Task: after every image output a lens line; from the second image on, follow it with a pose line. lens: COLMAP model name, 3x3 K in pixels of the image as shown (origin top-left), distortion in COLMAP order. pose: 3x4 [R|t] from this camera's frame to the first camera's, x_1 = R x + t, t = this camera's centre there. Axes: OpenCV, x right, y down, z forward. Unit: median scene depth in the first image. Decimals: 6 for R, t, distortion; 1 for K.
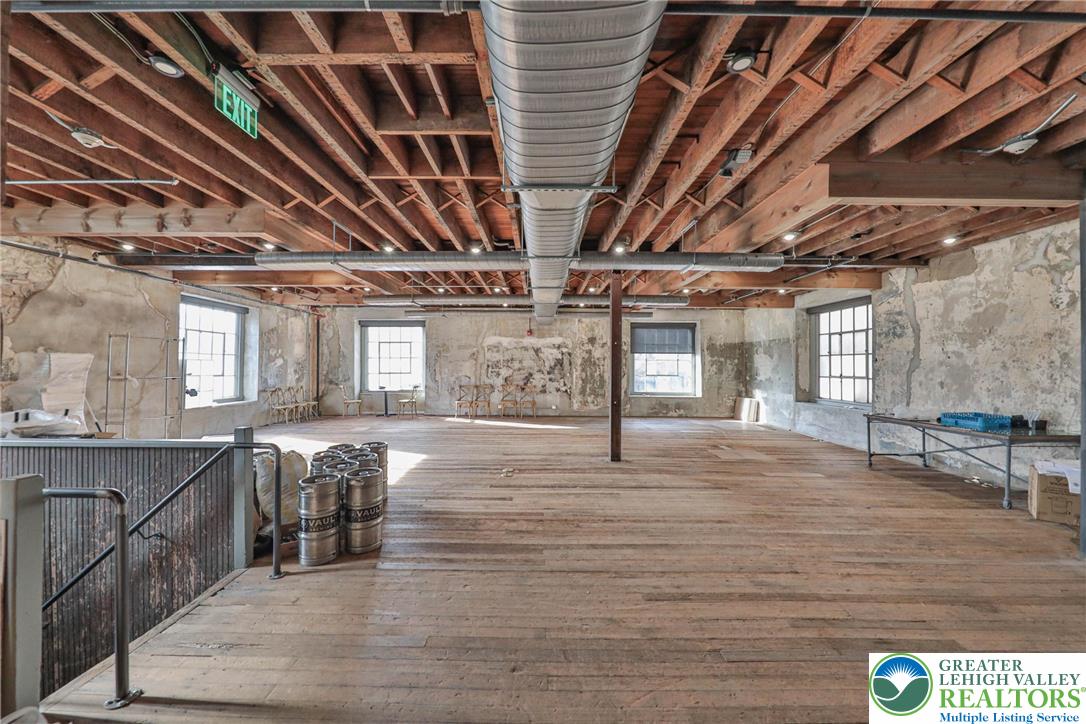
lens RADIAL K [[386.3, 0, 543.0], [0, 386.3, 362.0], [0, 0, 1]] dist [-0.002603, -0.000263]
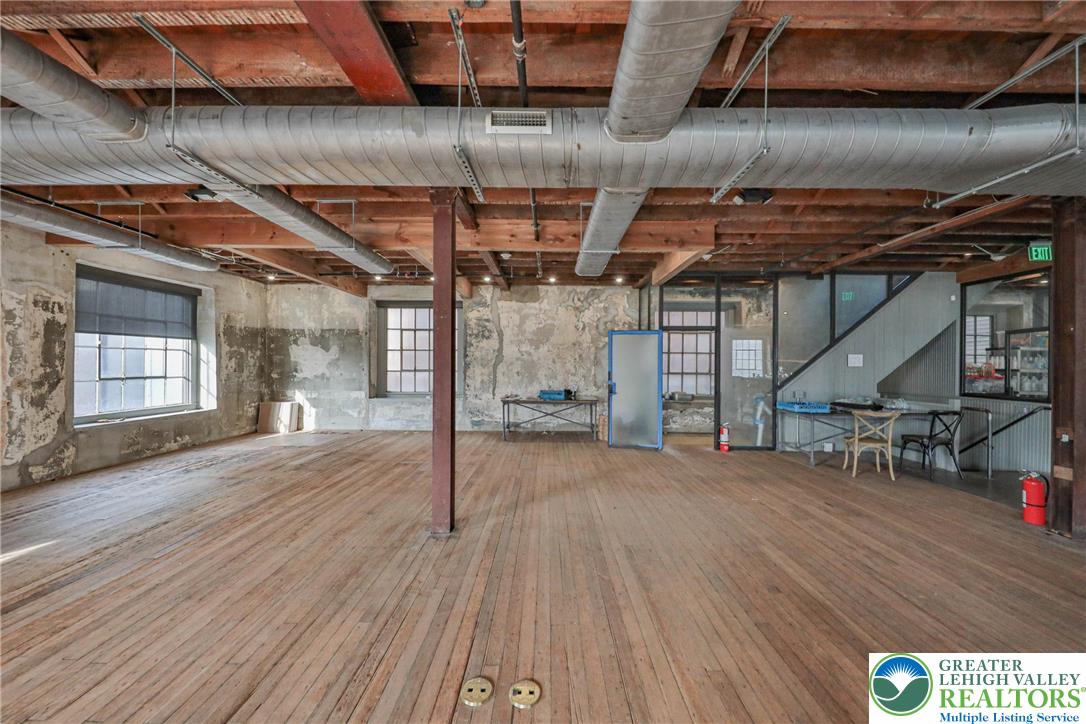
lens RADIAL K [[370.5, 0, 543.0], [0, 370.5, 362.0], [0, 0, 1]] dist [0.011305, -0.000014]
pose [[0.011989, -0.007811, 0.999898, -0.322260], [-0.014395, 0.999865, 0.007984, 0.001911], [-0.999825, -0.014489, 0.011875, 0.766884]]
